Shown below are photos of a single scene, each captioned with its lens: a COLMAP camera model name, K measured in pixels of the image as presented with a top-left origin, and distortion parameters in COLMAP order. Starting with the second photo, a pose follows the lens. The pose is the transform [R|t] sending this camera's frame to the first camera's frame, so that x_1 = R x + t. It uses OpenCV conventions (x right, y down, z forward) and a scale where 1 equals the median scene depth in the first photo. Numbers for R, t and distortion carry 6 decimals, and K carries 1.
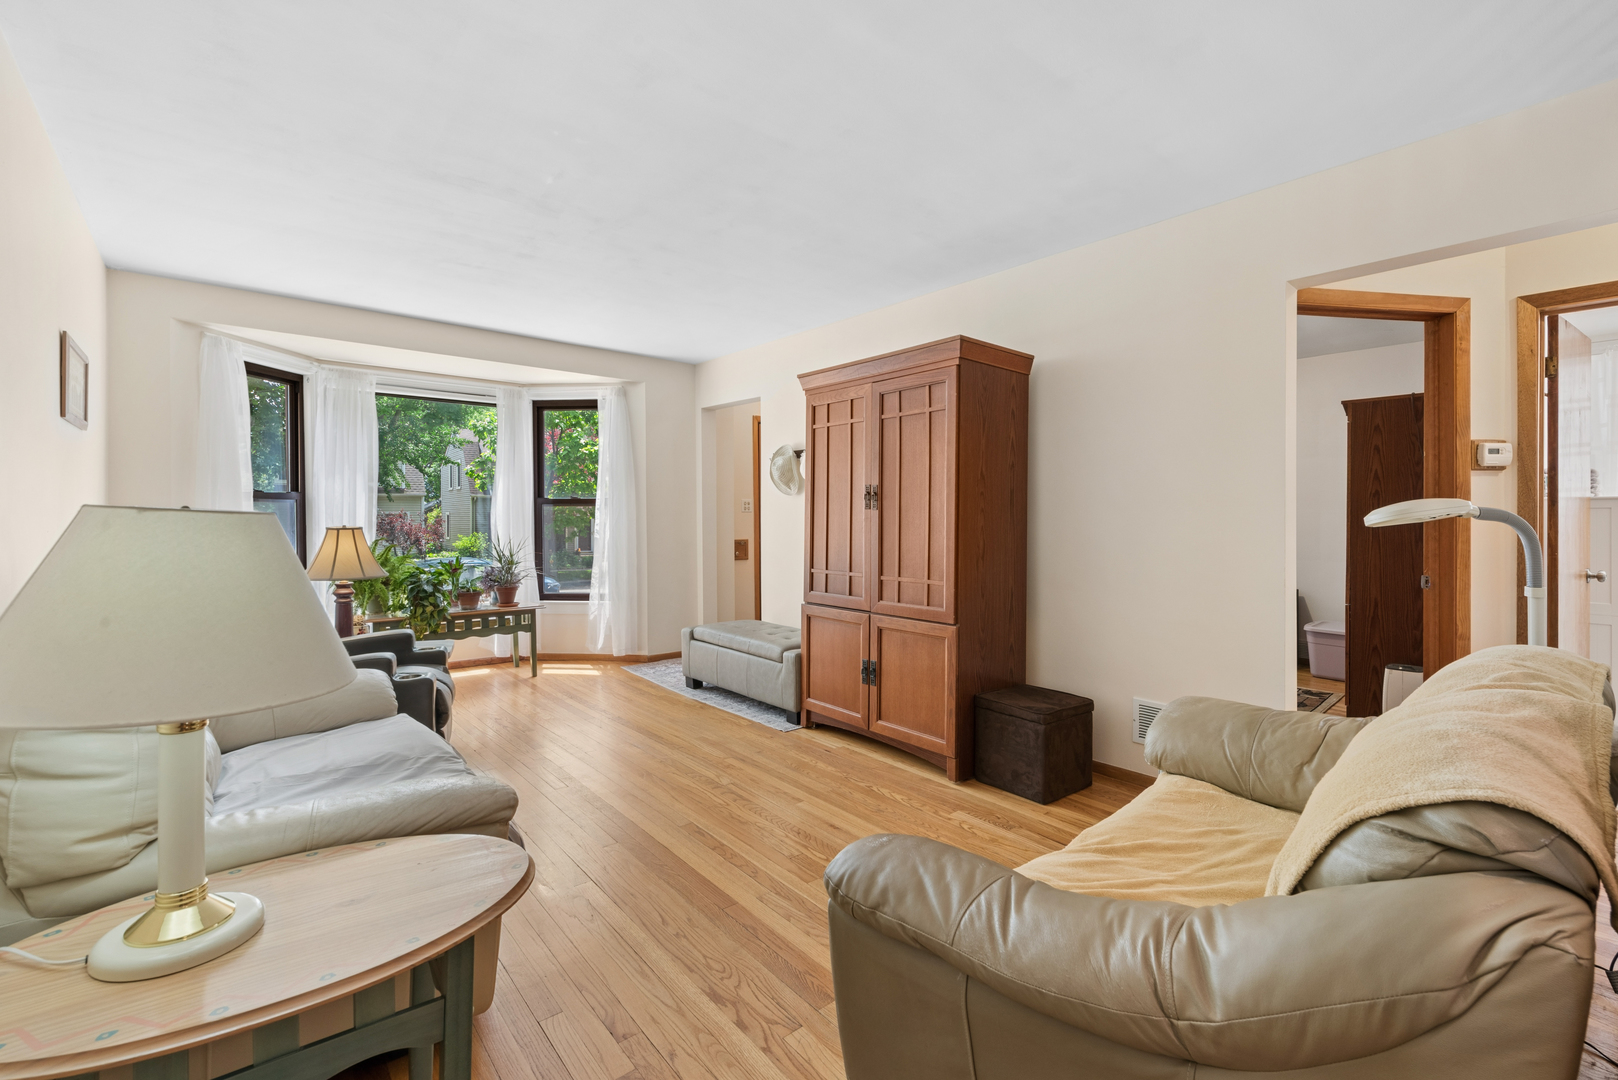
lens RADIAL K [[710.9, 0, 815.8], [0, 710.9, 531.2], [0, 0, 1]] dist [-0.000820, -0.001307]
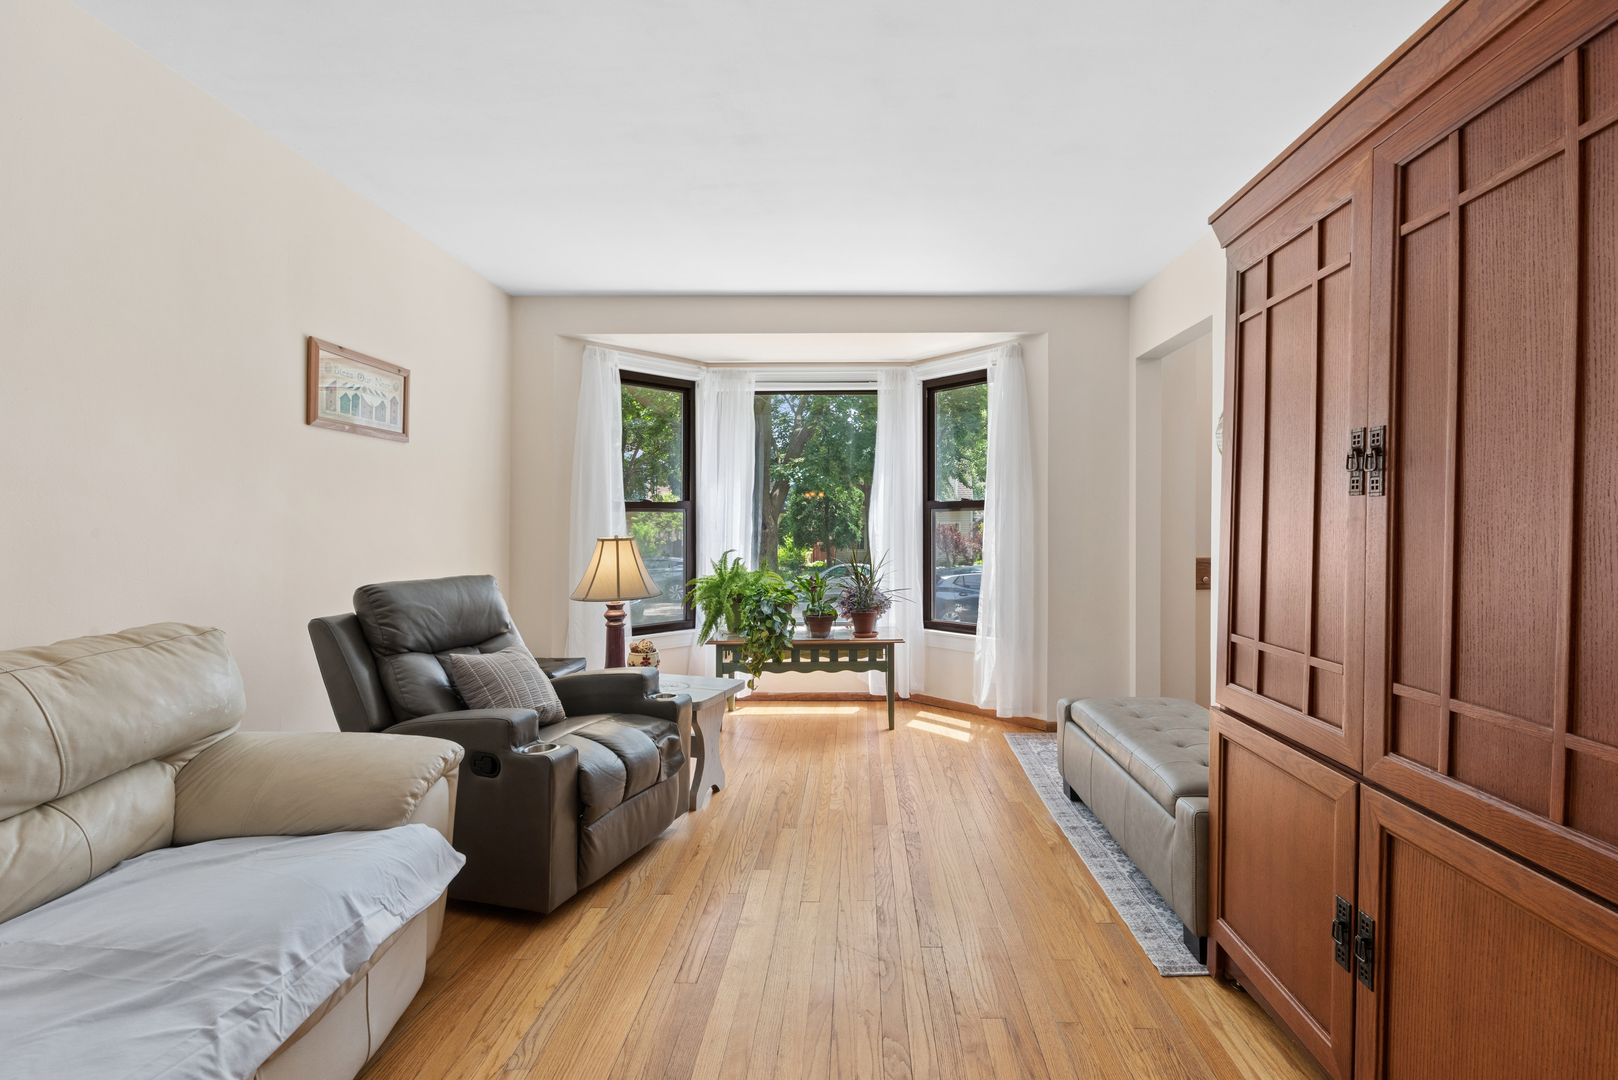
lens RADIAL K [[710.9, 0, 860.2], [0, 710.9, 539.3], [0, 0, 1]] dist [-0.000820, -0.001307]
pose [[0.767814, 0.005442, -0.640650, 0.096515], [-0.006165, 0.999980, 0.001105, -0.005965], [0.640643, 0.003101, 0.767833, 0.478002]]
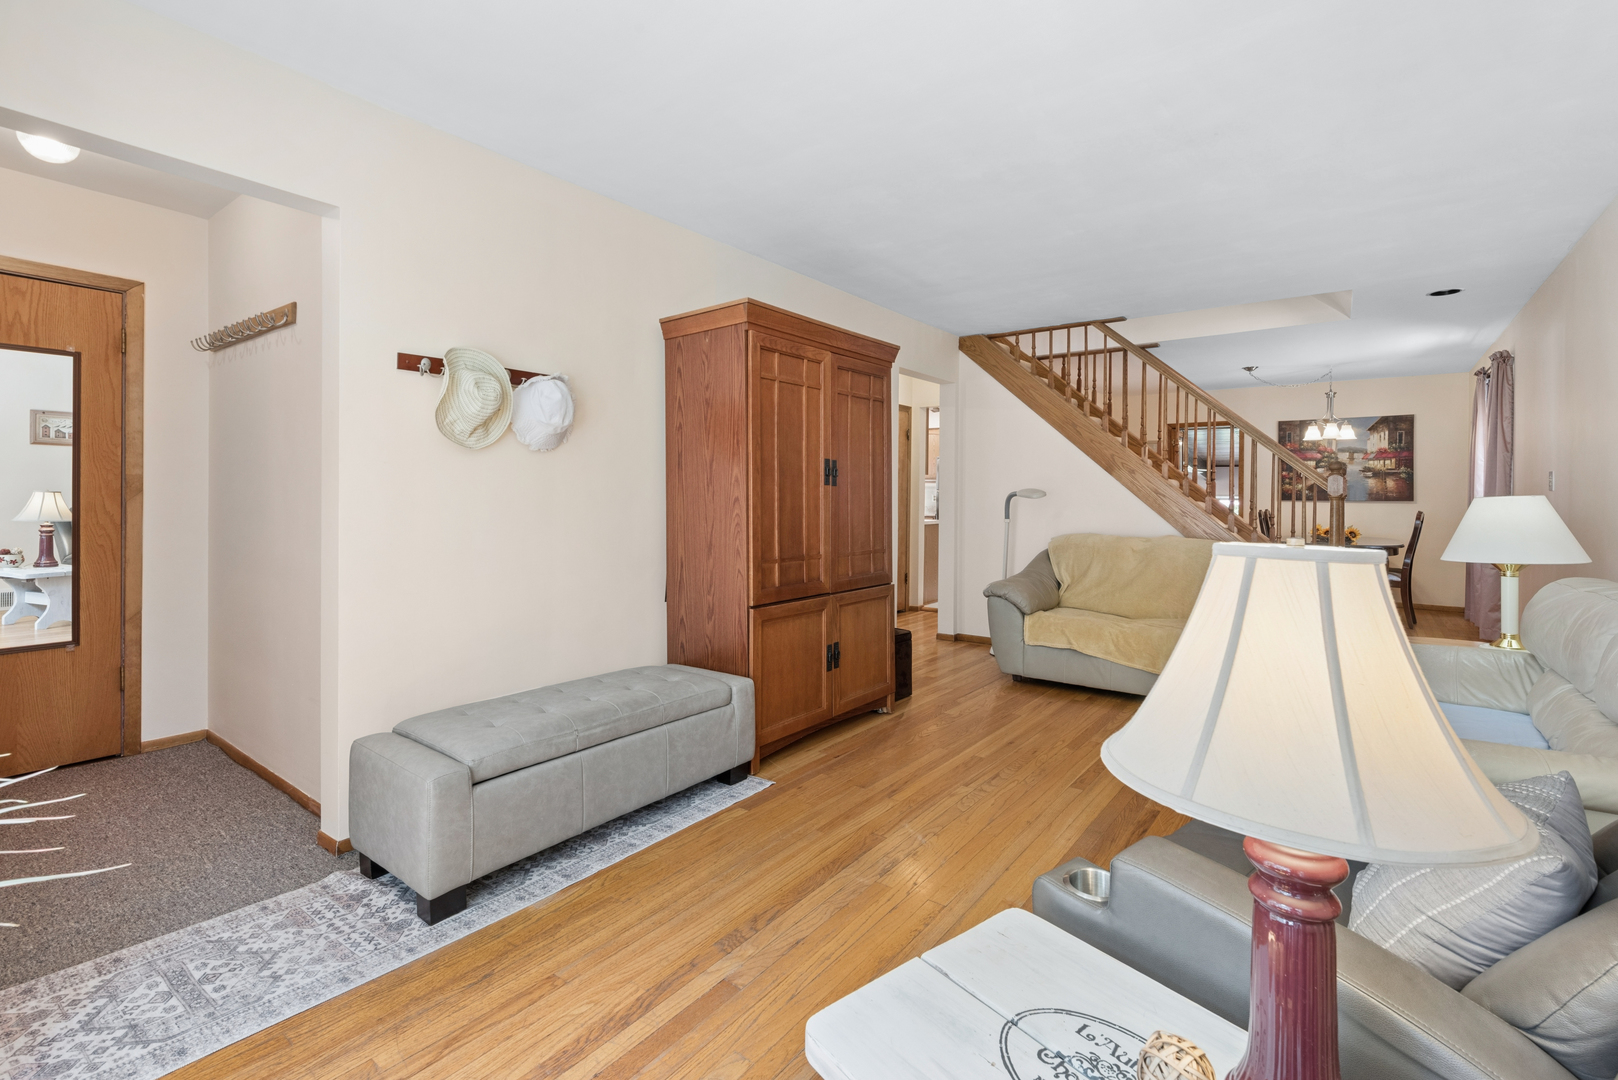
lens RADIAL K [[710.9, 0, 852.7], [0, 710.9, 501.5], [0, 0, 1]] dist [-0.000820, -0.001307]
pose [[-0.258717, -0.008214, 0.965918, -0.730047], [0.007617, 0.999915, 0.010544, -0.016410], [-0.965923, 0.010085, -0.258633, 1.044412]]
